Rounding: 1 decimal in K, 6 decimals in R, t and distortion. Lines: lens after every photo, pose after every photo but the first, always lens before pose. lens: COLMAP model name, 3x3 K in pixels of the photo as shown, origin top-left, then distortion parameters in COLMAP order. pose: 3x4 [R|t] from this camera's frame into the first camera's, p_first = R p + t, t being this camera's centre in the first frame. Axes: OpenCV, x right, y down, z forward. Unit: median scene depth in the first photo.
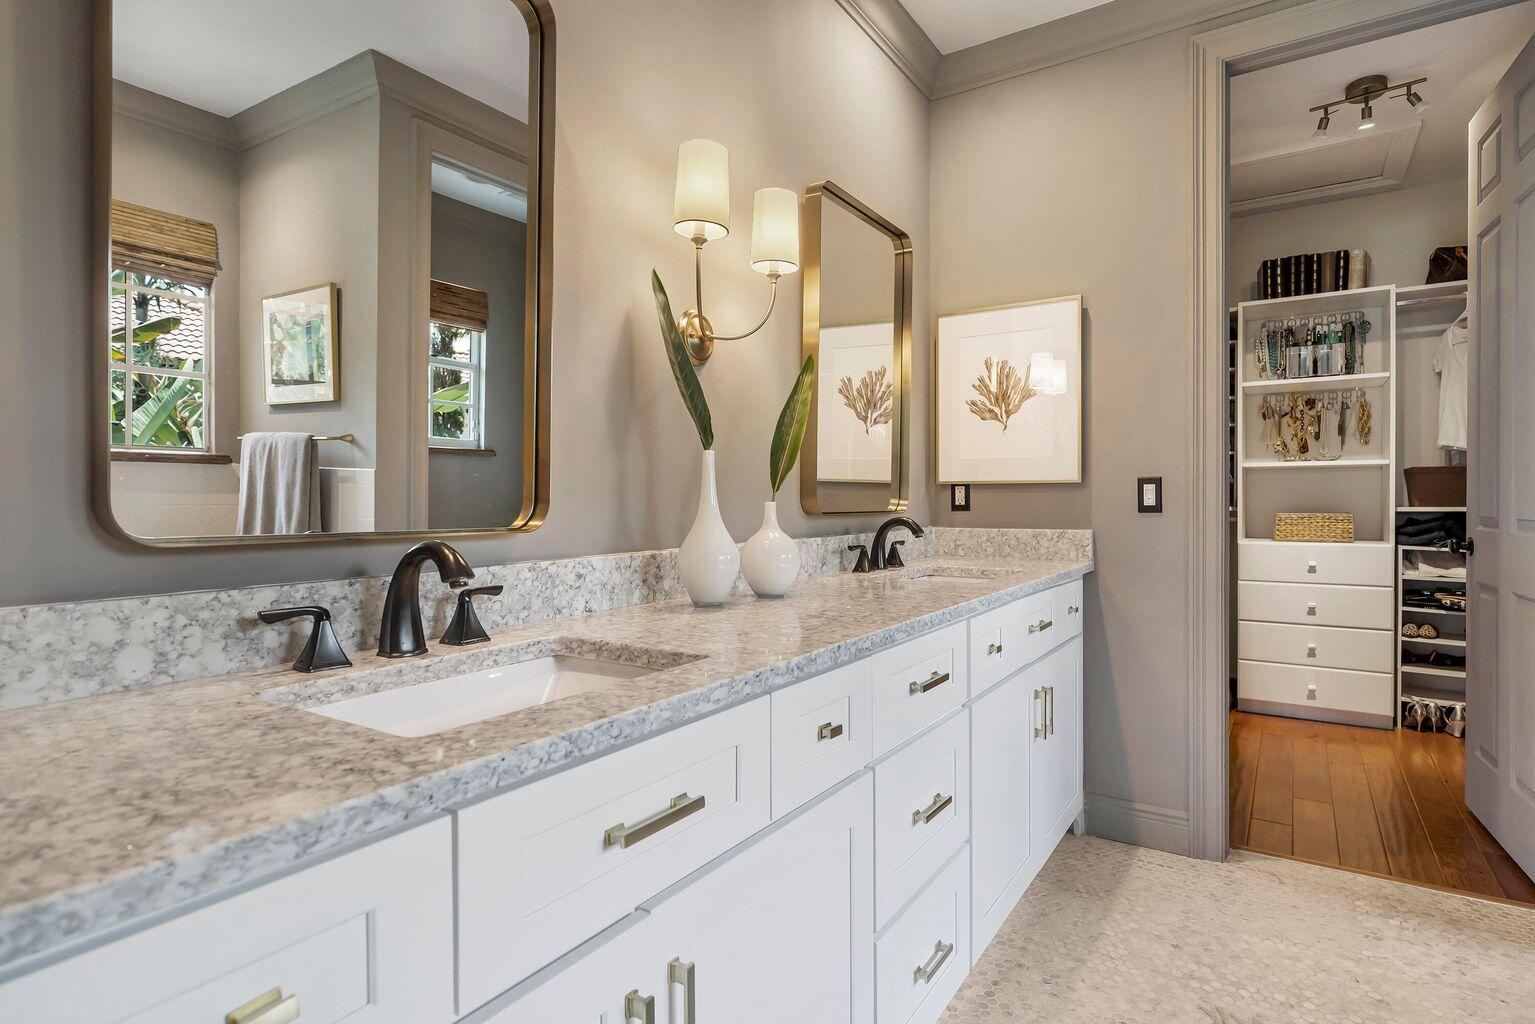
lens RADIAL K [[812.1, 0, 766.9], [0, 812.1, 500.9], [0, 0, 1]] dist [0.015353, 0.000068]
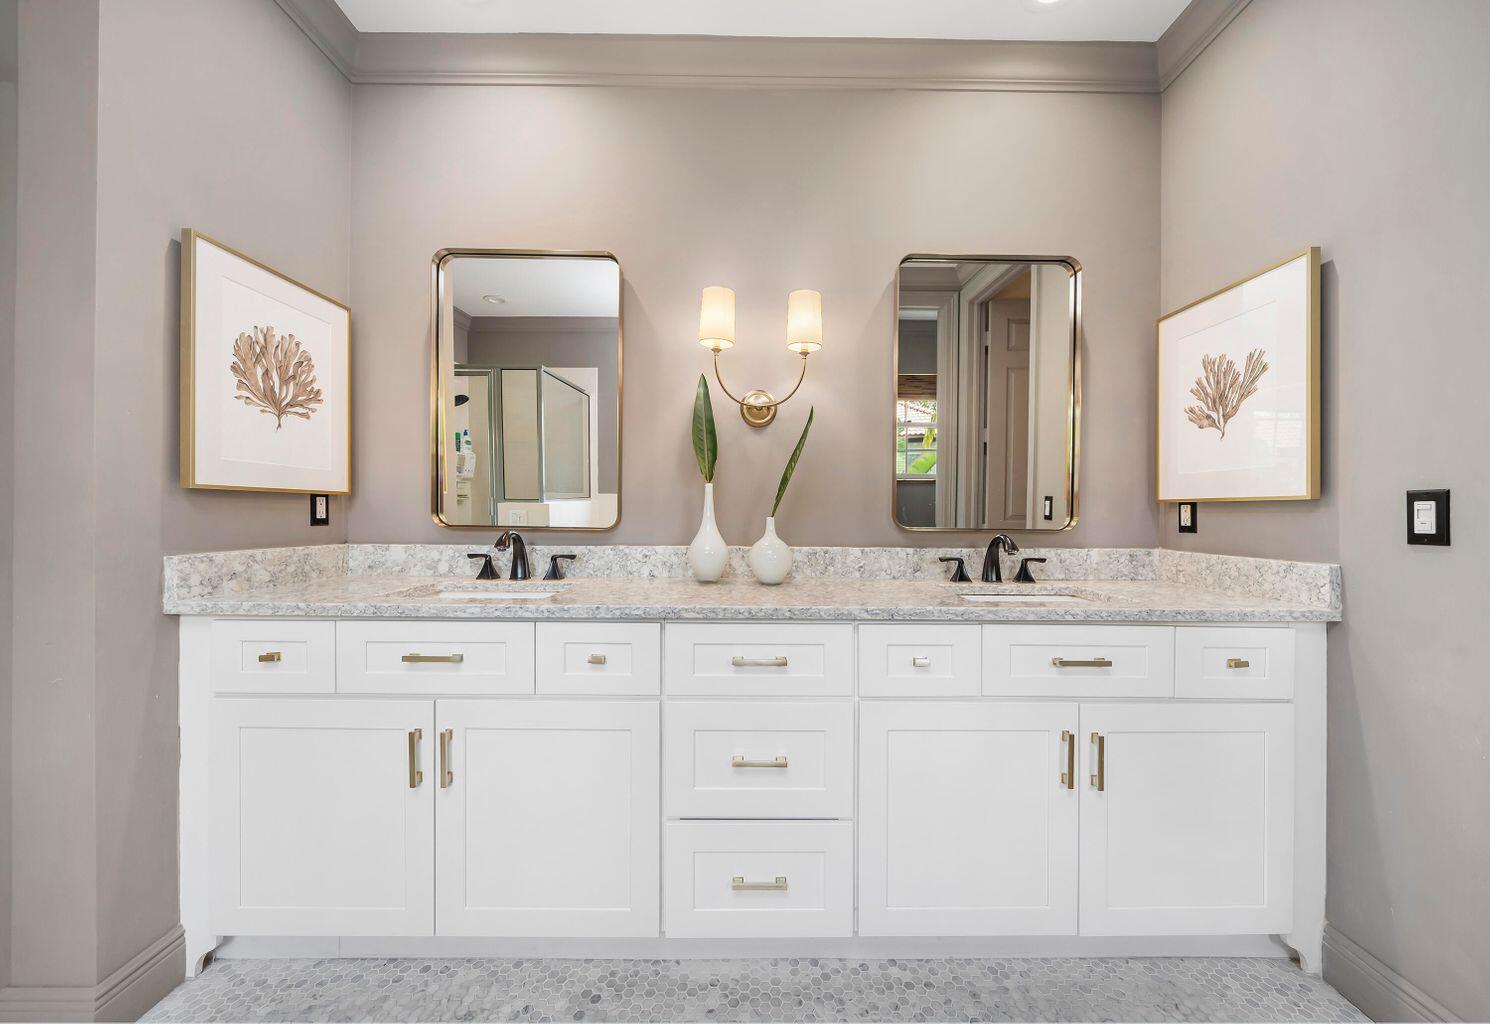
lens RADIAL K [[546.2, 0, 745.3], [0, 546.2, 505.2], [0, 0, 1]] dist [-0.002501, -0.000257]
pose [[0.545640, -0.002054, -0.838017, 0.555272], [-0.011921, 0.999877, -0.010212, -0.006625], [0.837935, 0.015562, 0.545549, 0.316519]]
